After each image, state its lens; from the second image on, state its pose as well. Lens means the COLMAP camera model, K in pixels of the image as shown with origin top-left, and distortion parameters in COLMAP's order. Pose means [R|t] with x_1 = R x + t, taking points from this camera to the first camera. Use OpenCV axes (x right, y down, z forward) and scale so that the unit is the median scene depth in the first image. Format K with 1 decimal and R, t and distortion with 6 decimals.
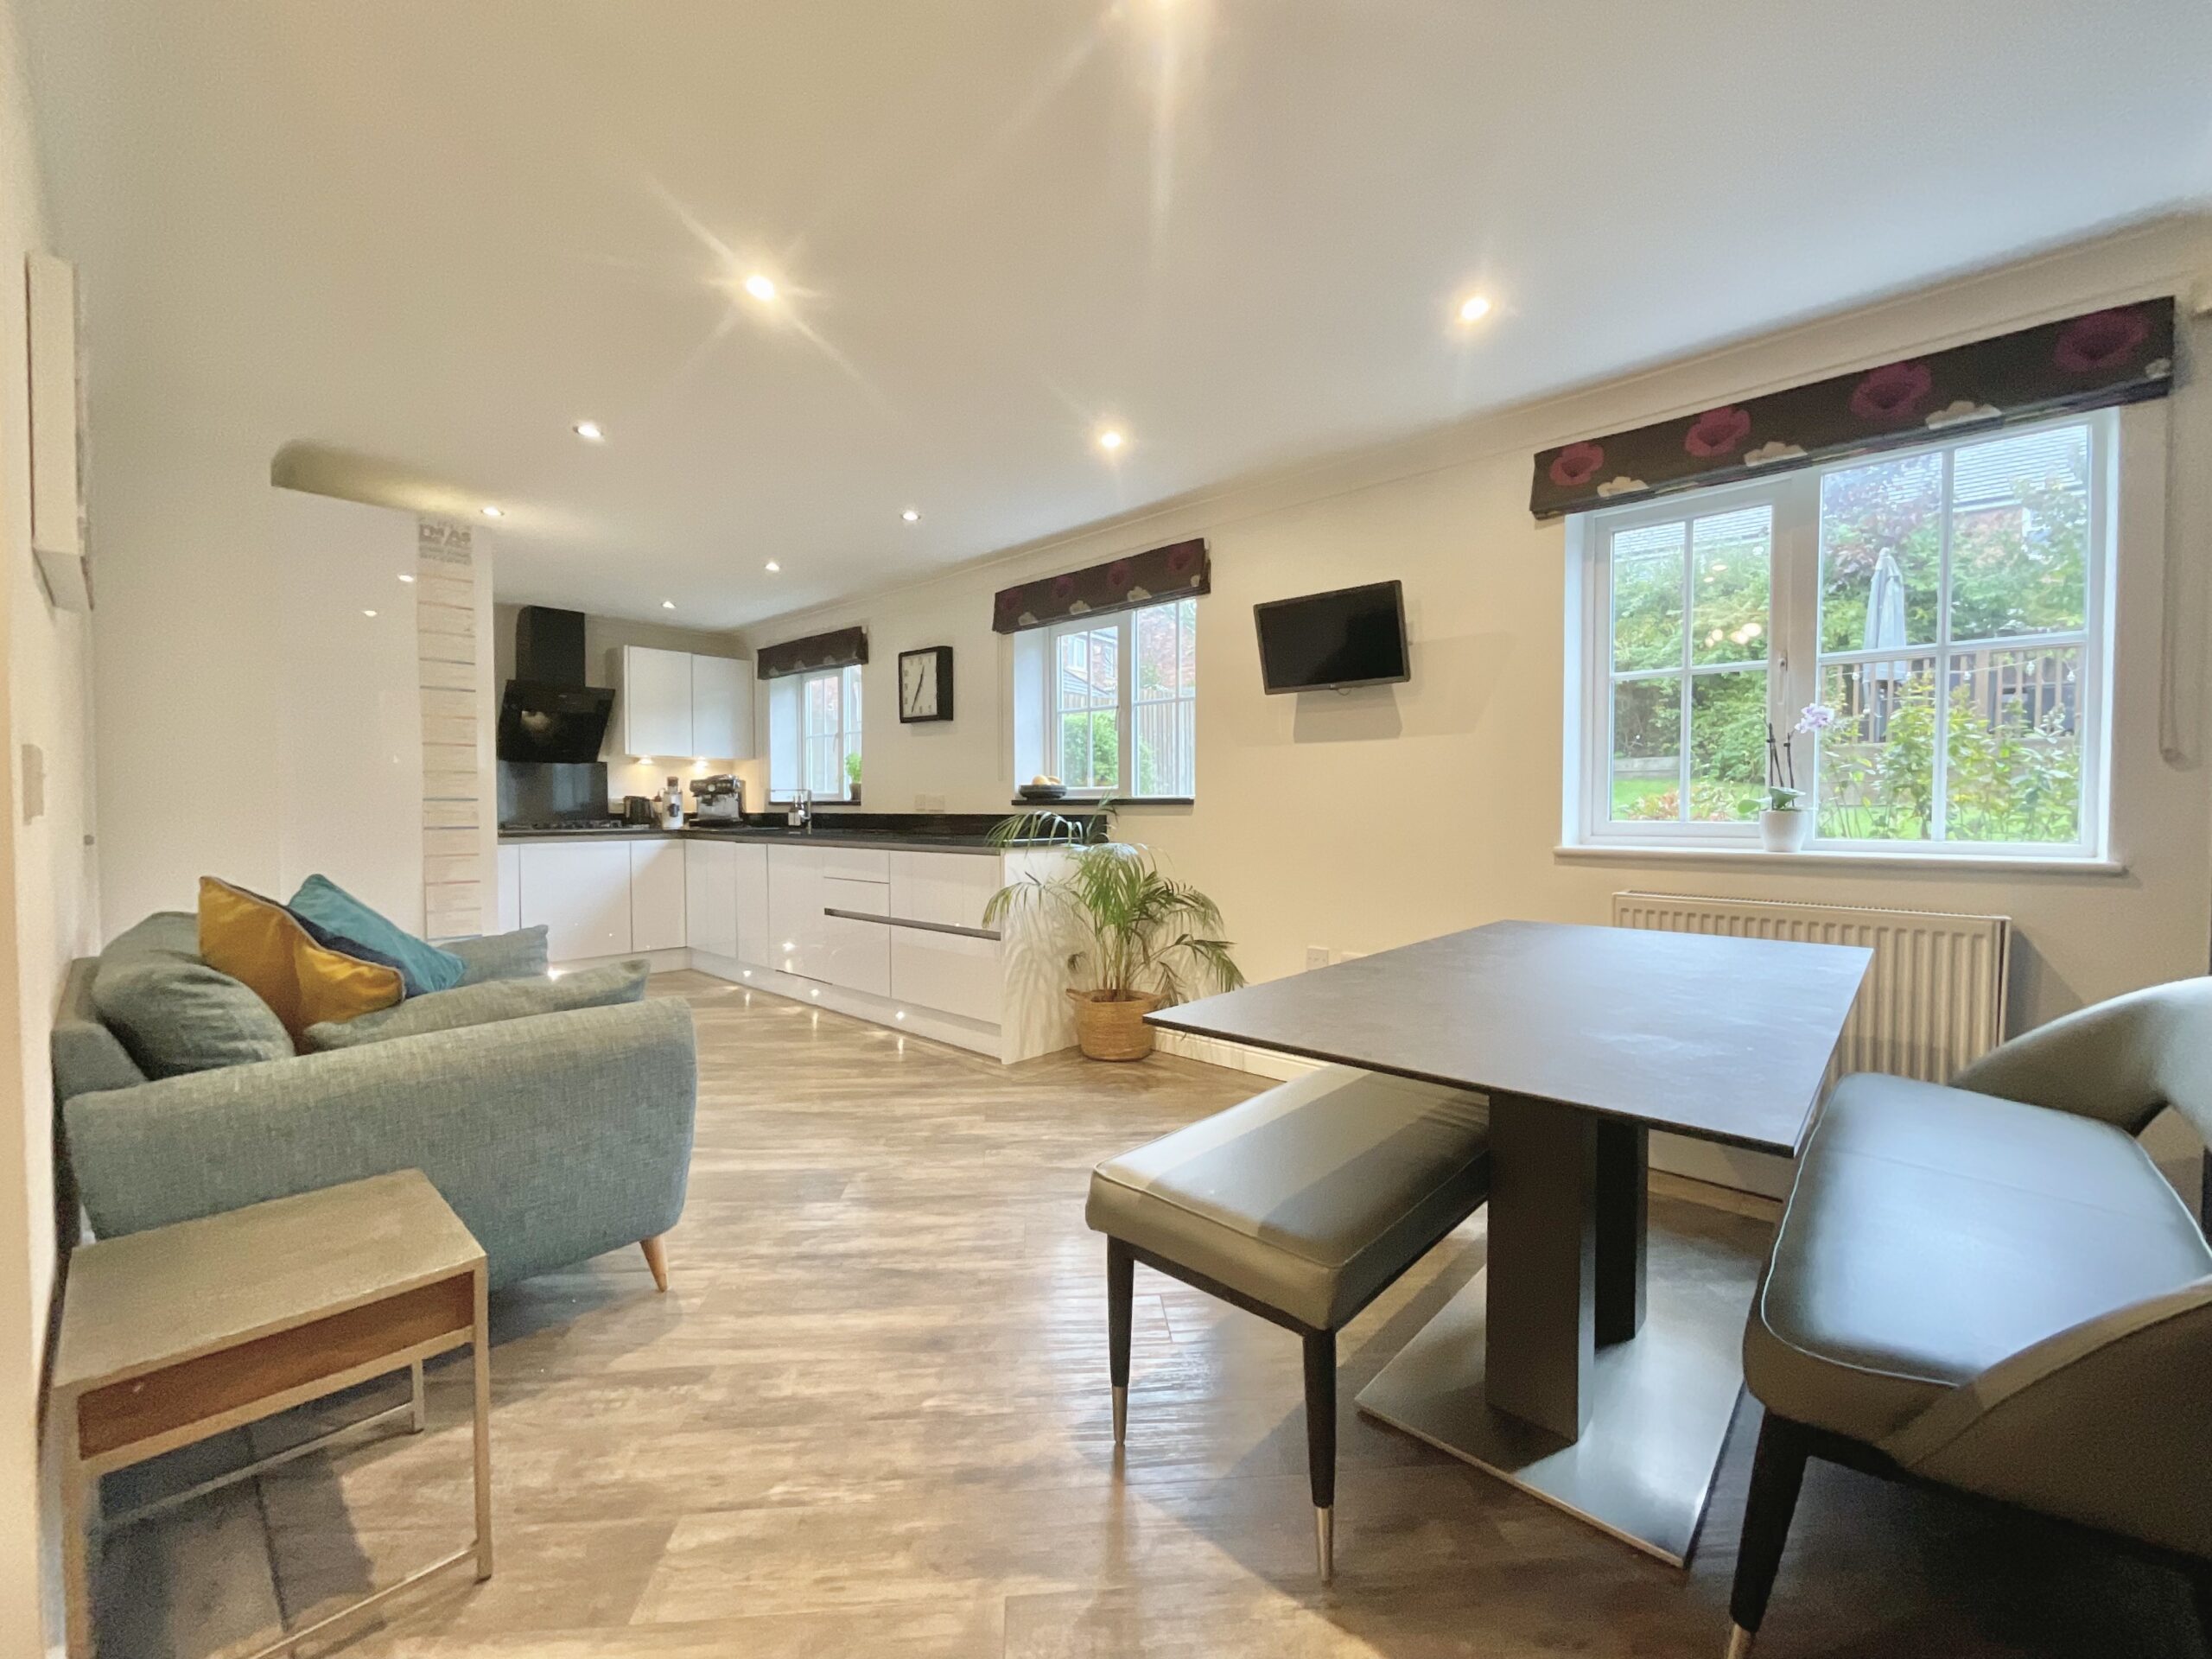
lens RADIAL K [[898.5, 0, 1105.1], [0, 898.5, 824.4], [0, 0, 1]] dist [-0.001022, -0.000070]
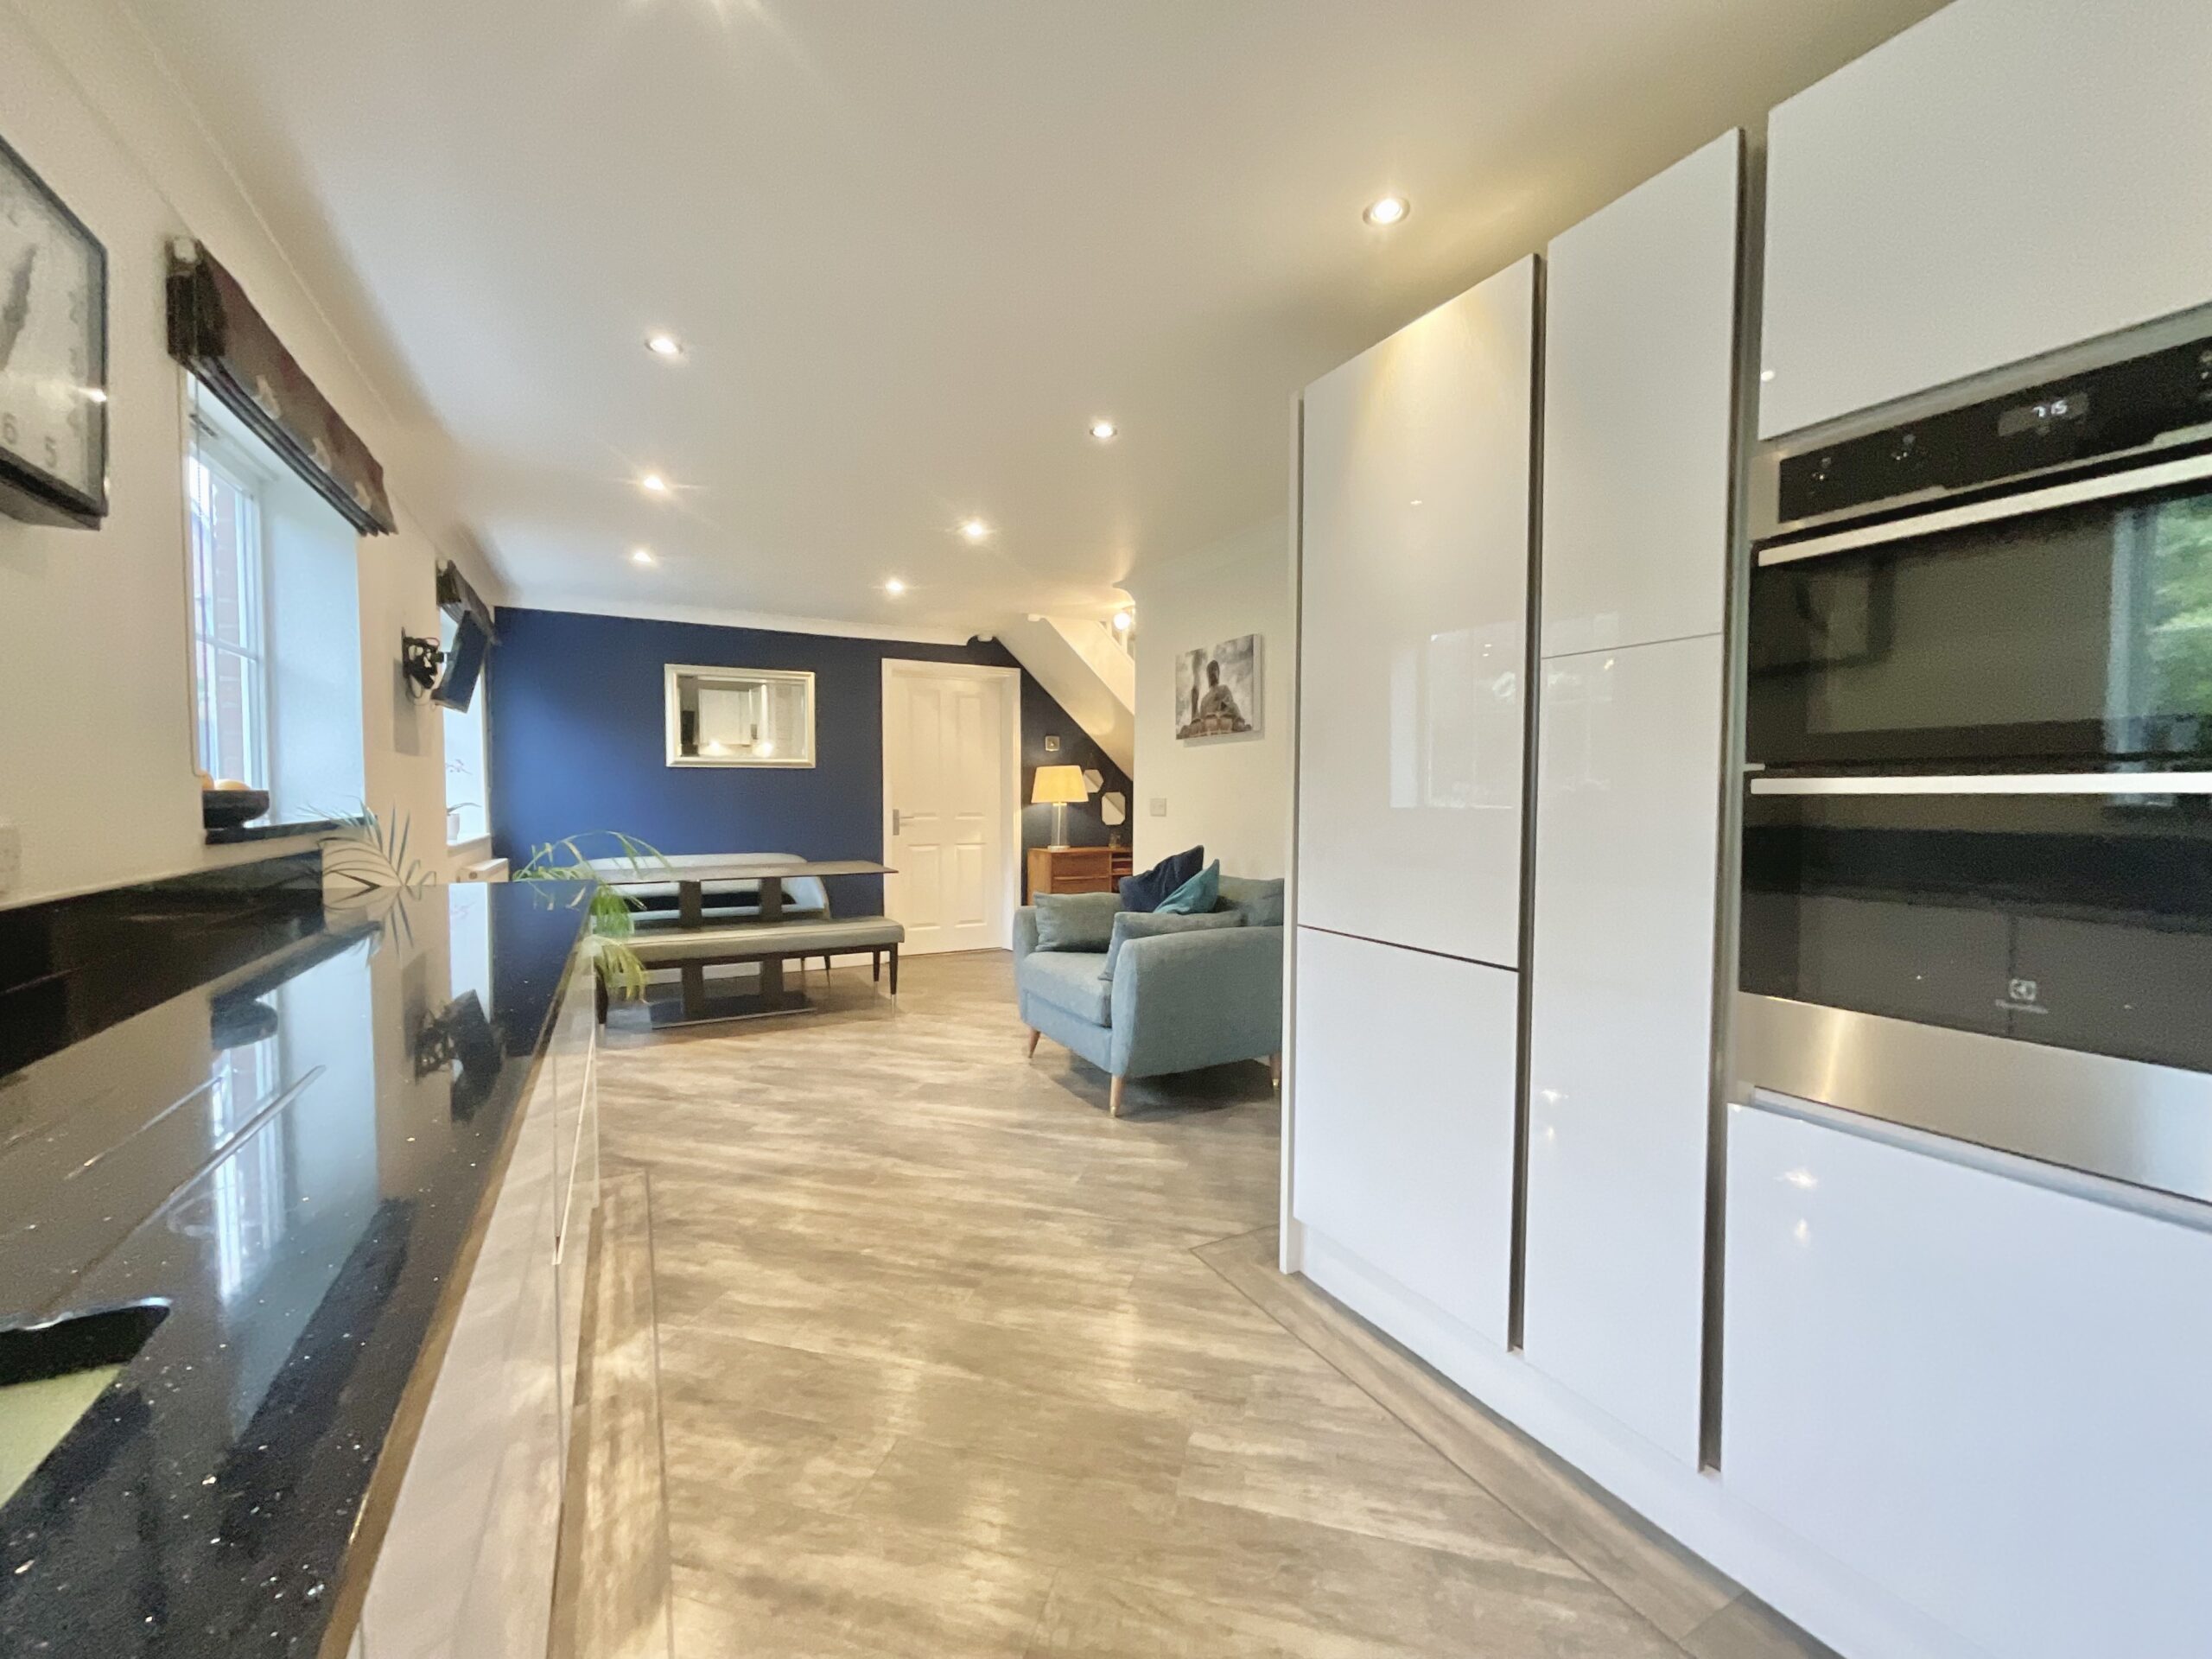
lens RADIAL K [[902.3, 0, 1121.4], [0, 902.3, 831.9], [0, 0, 1]] dist [-0.000484, 0.000055]
pose [[-0.948651, -0.014852, 0.315977, -0.515309], [0.005498, 0.997972, 0.063414, -0.042659], [-0.316278, 0.061895, -0.946645, 1.102180]]
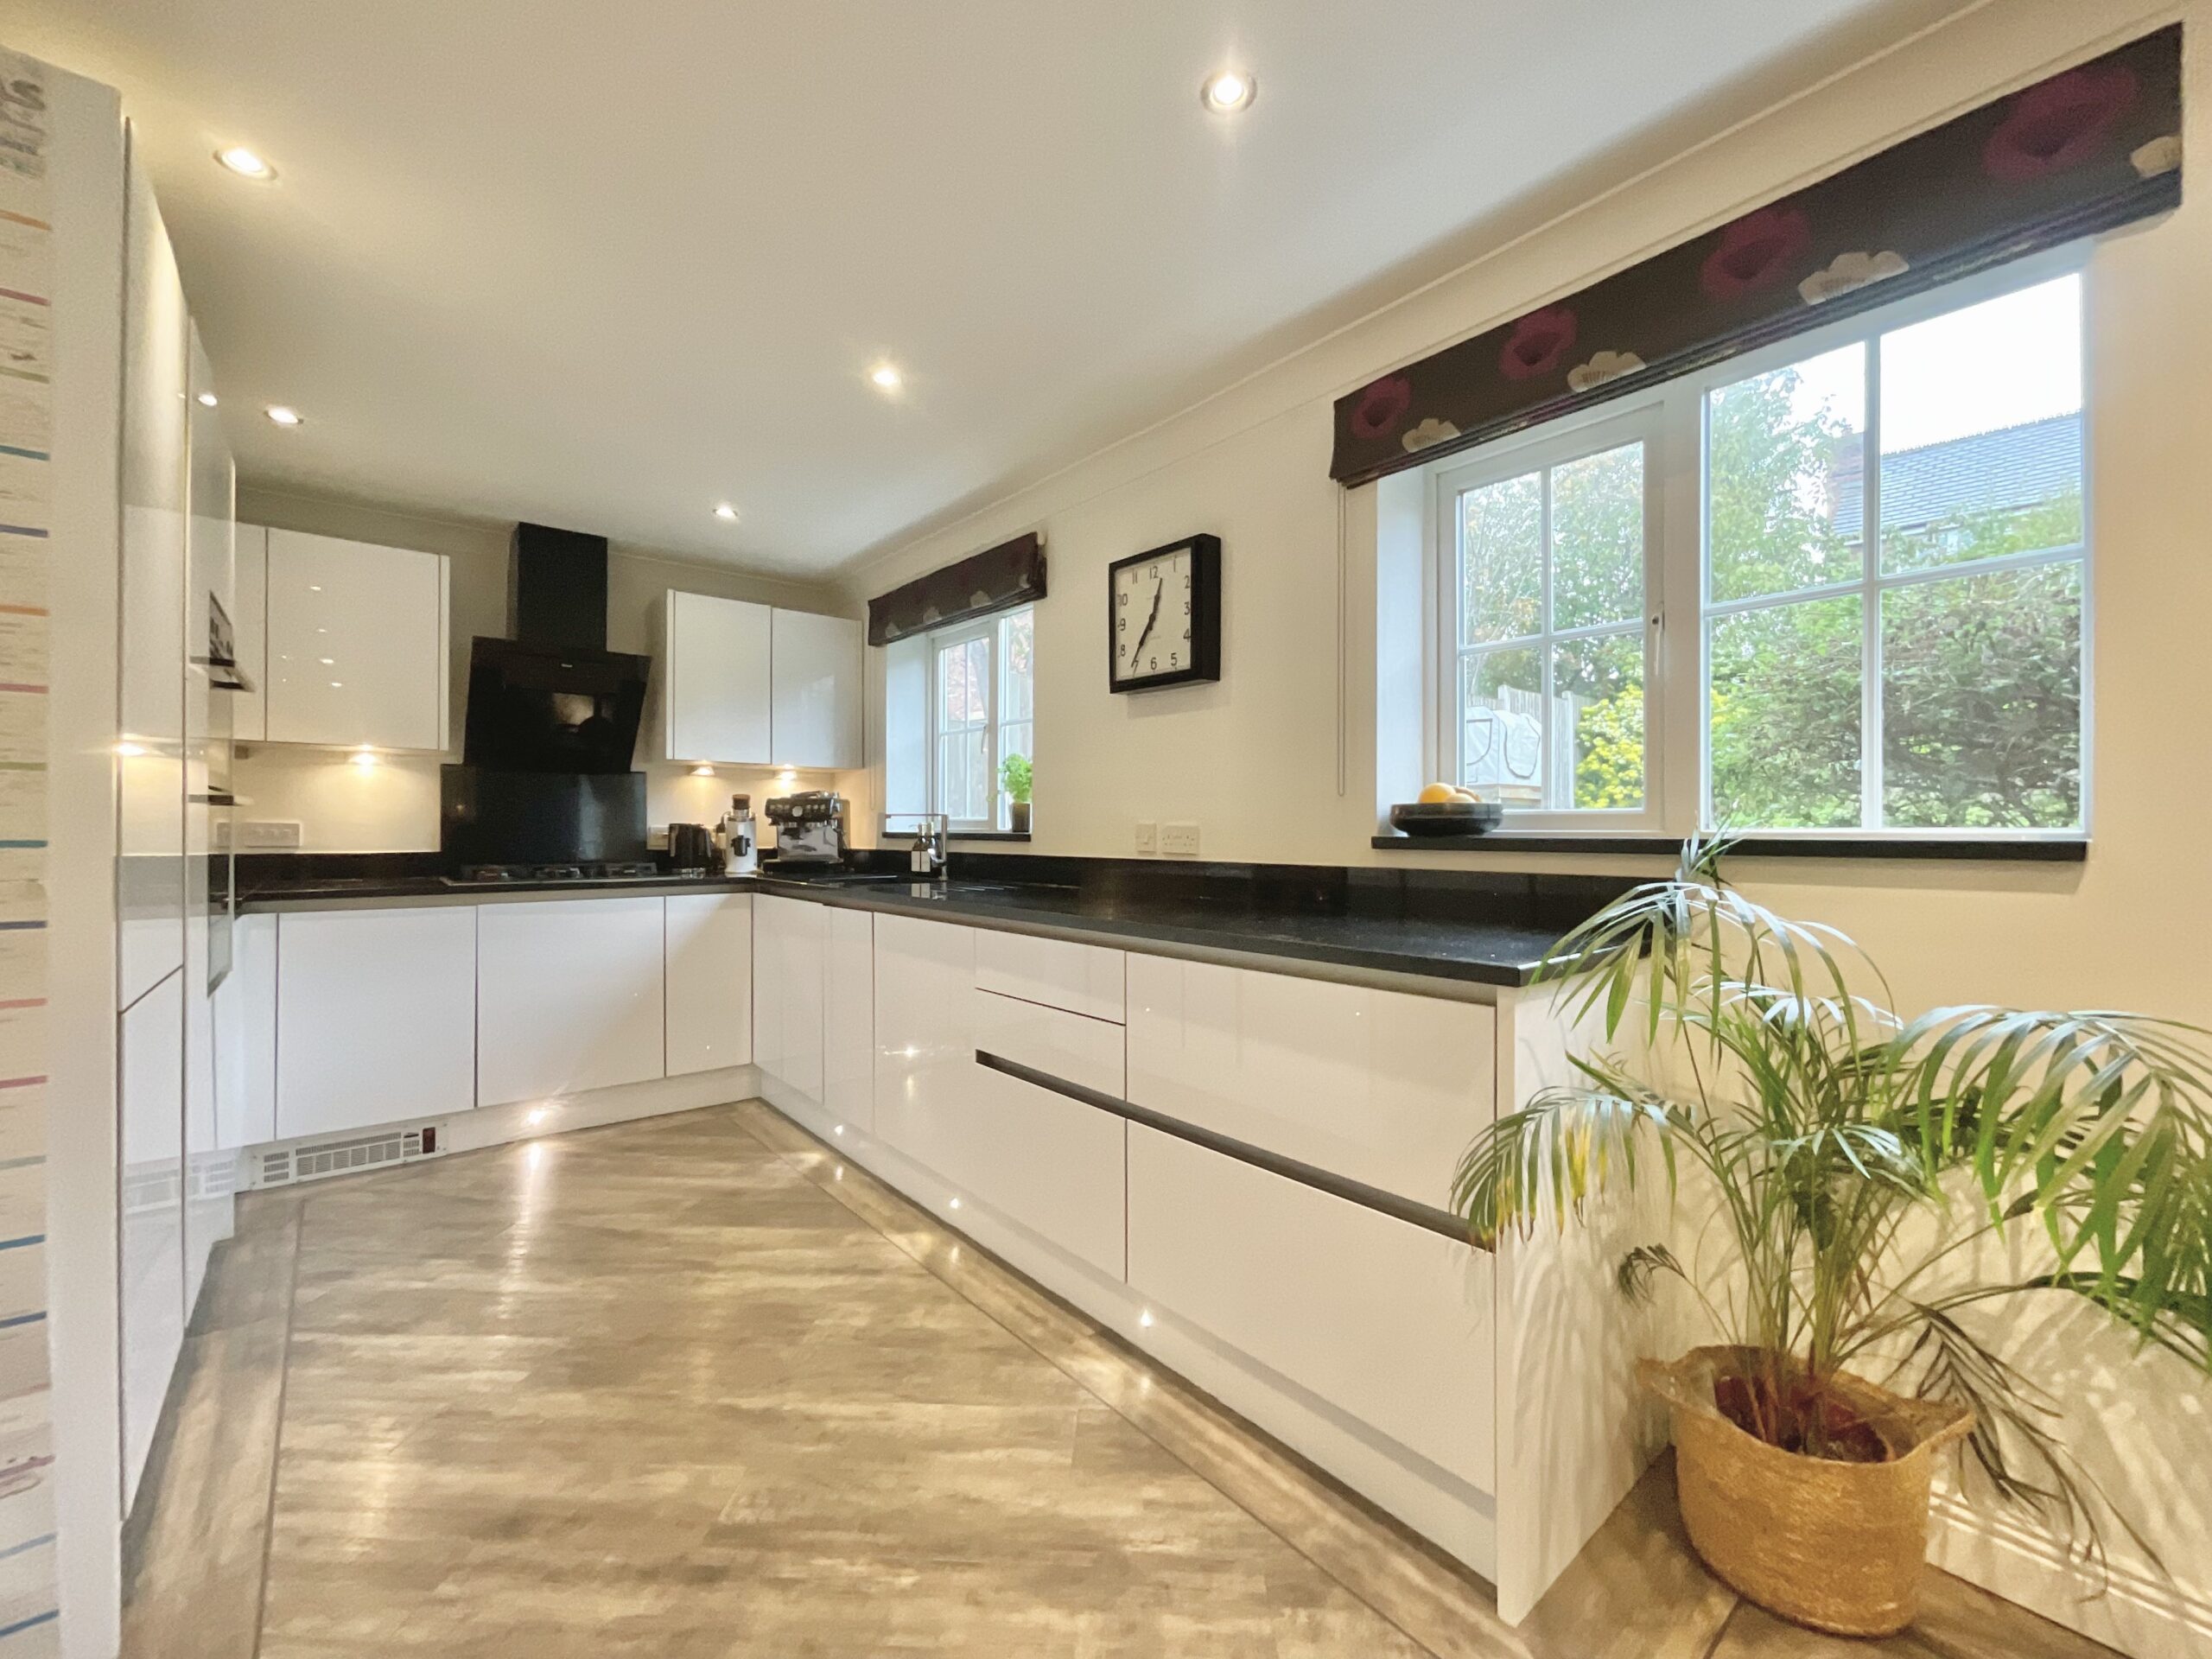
lens RADIAL K [[905.5, 0, 1113.3], [0, 905.5, 824.3], [0, 0, 1]] dist [-0.000309, 0.000116]
pose [[0.992446, 0.001513, -0.122676, -0.160467], [-0.004840, 0.999628, -0.026828, -0.018193], [0.122590, 0.027219, 0.992084, 0.462413]]
